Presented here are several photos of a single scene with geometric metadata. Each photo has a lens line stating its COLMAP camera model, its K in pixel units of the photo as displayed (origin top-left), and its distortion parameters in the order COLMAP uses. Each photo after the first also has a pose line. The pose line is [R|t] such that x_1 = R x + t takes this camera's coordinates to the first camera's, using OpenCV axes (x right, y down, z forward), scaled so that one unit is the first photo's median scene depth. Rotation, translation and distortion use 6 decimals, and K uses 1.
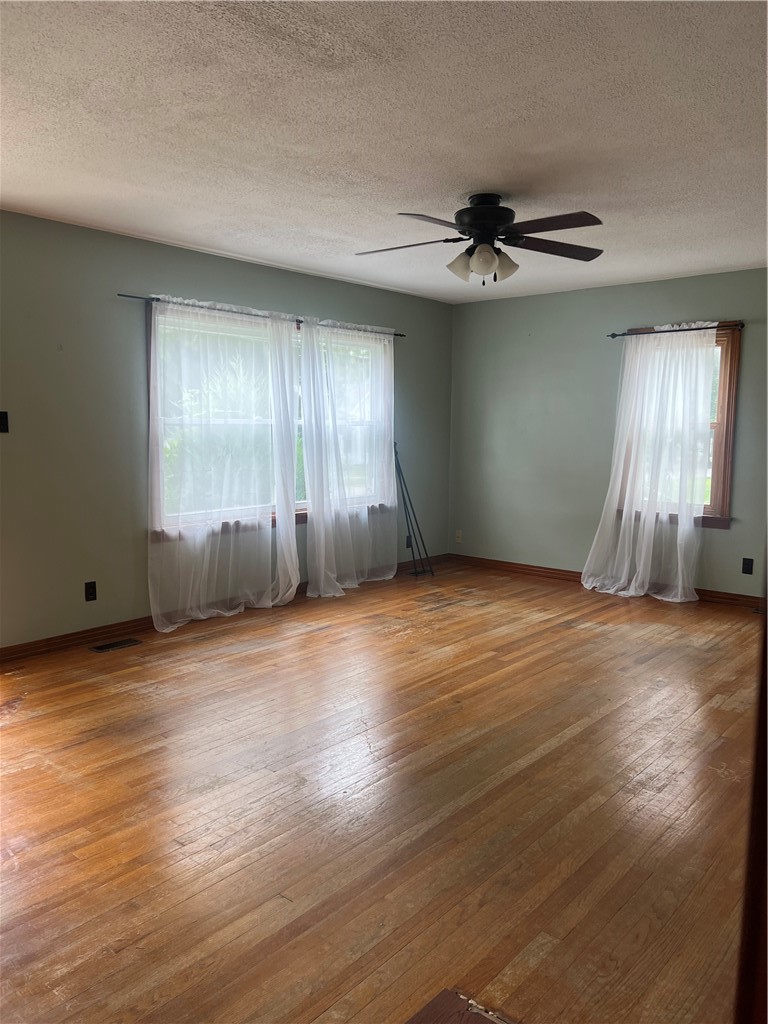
lens RADIAL K [[777.3, 0, 386.7], [0, 777.3, 515.1], [0, 0, 1]] dist [0.033456, -0.033138]
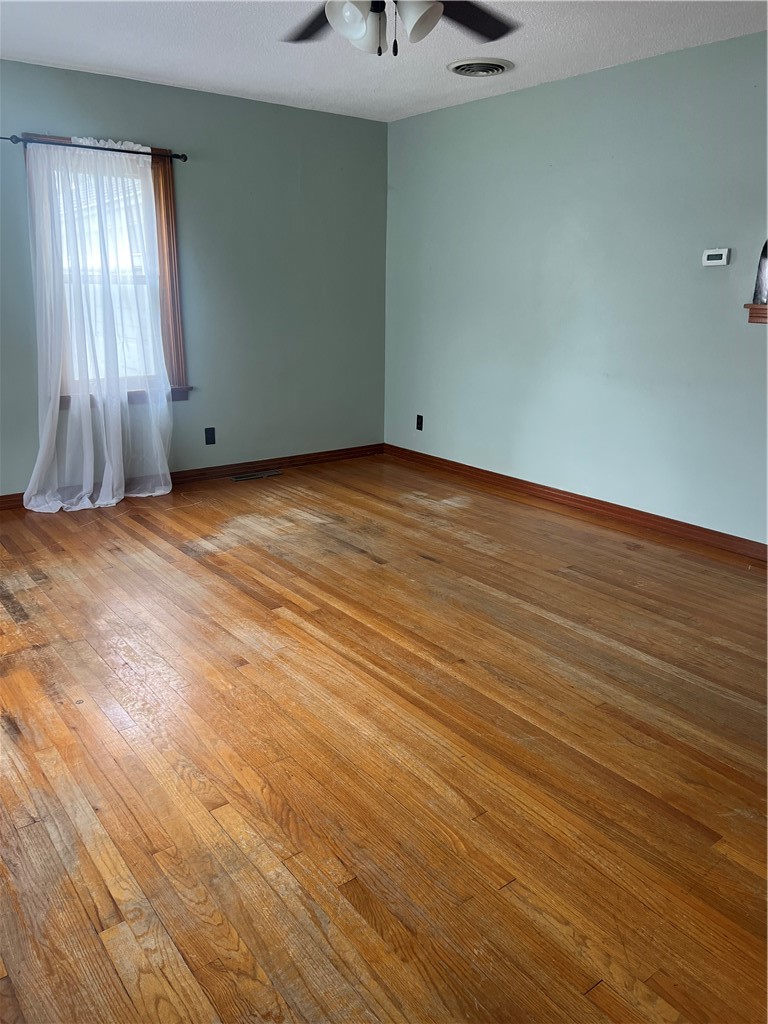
lens RADIAL K [[777.3, 0, 385.9], [0, 777.3, 510.6], [0, 0, 1]] dist [0.033456, -0.033138]
pose [[0.206669, -0.279470, 0.937648, -0.382587], [0.099465, 0.959374, 0.264022, -0.071993], [-0.973342, 0.038697, 0.226071, 0.570083]]
